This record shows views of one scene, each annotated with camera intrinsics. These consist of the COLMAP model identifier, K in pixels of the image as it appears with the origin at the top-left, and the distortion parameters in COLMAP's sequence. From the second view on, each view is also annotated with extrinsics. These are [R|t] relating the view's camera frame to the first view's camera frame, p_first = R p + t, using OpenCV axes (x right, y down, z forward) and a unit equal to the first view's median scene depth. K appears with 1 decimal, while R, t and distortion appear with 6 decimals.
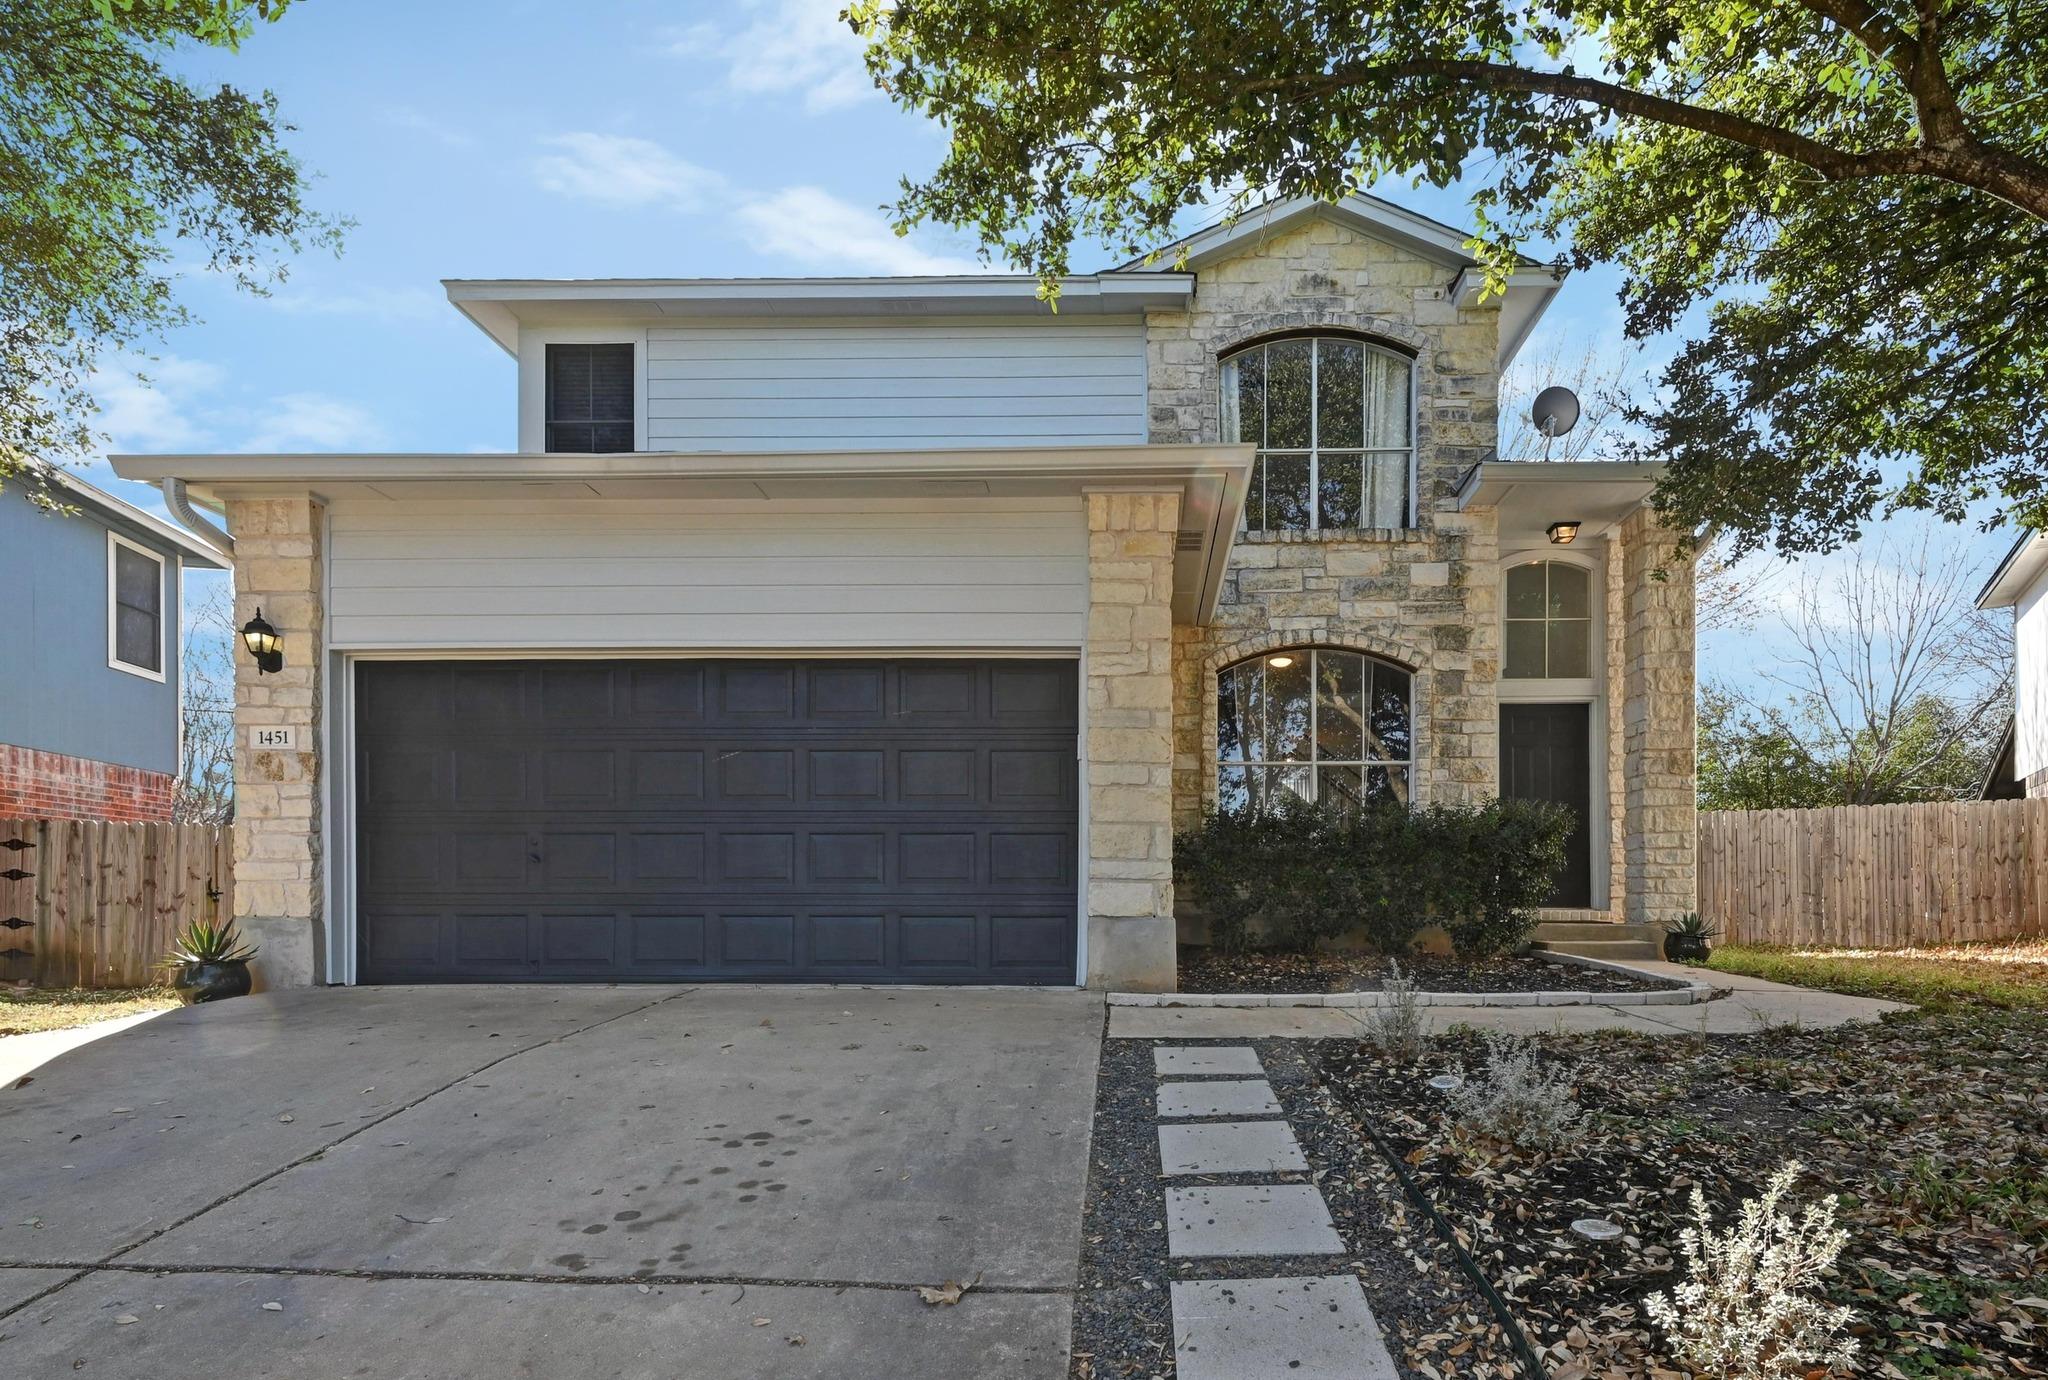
lens RADIAL K [[906.2, 0, 1024.7], [0, 906.2, 827.7], [0, 0, 1]] dist [-0.000789, -0.000540]
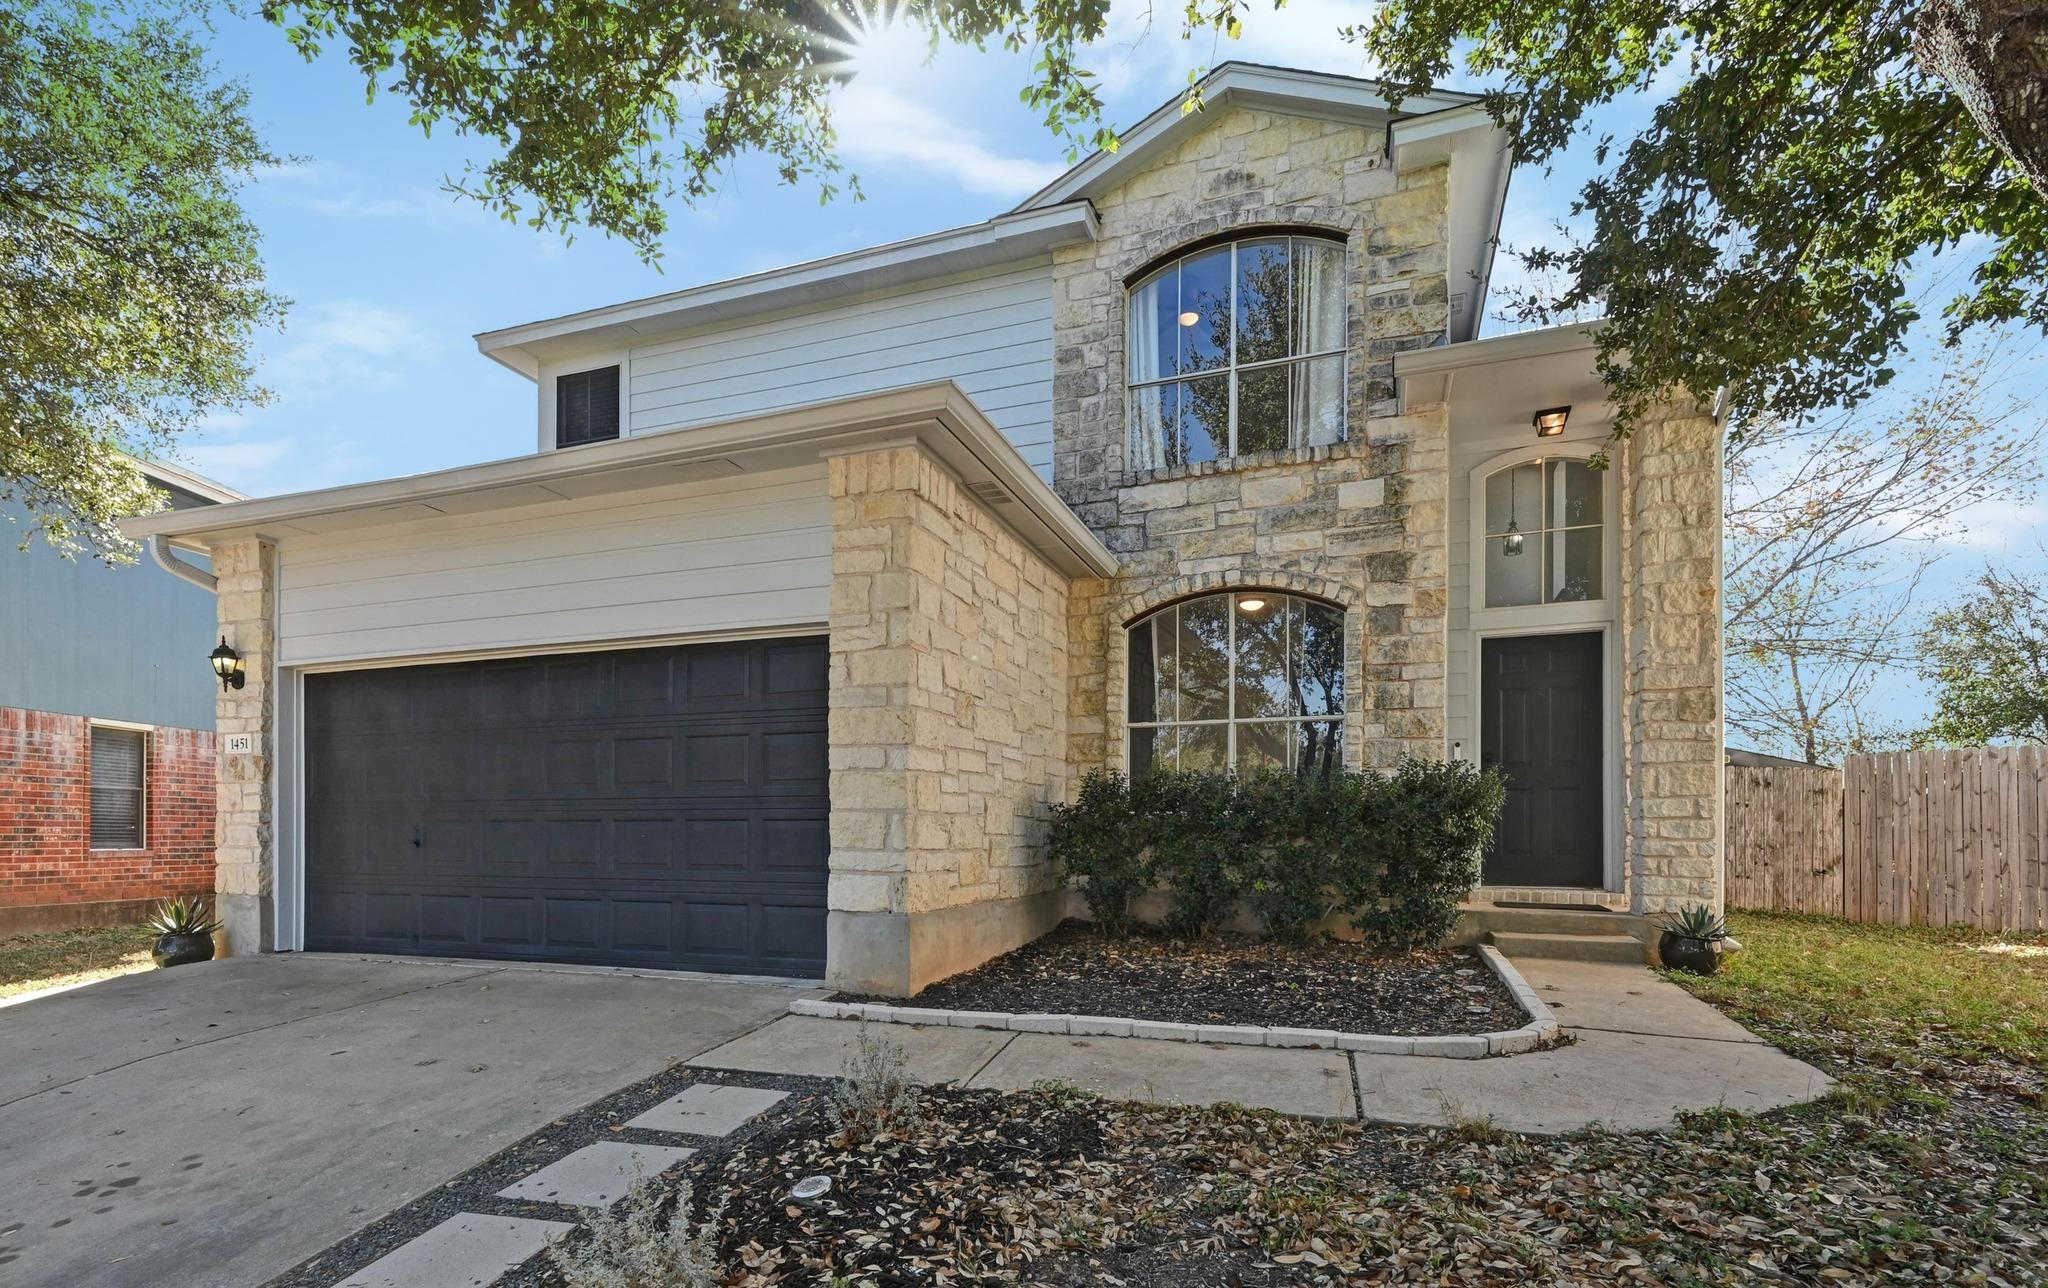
lens RADIAL K [[851.5, 0, 1028.1], [0, 851.5, 761.6], [0, 0, 1]] dist [0.006588, 0.000348]
pose [[0.961439, -0.026394, -0.273747, 0.359673], [0.024580, 0.999647, -0.010055, -0.029022], [0.273916, 0.002939, 0.961749, 0.147500]]
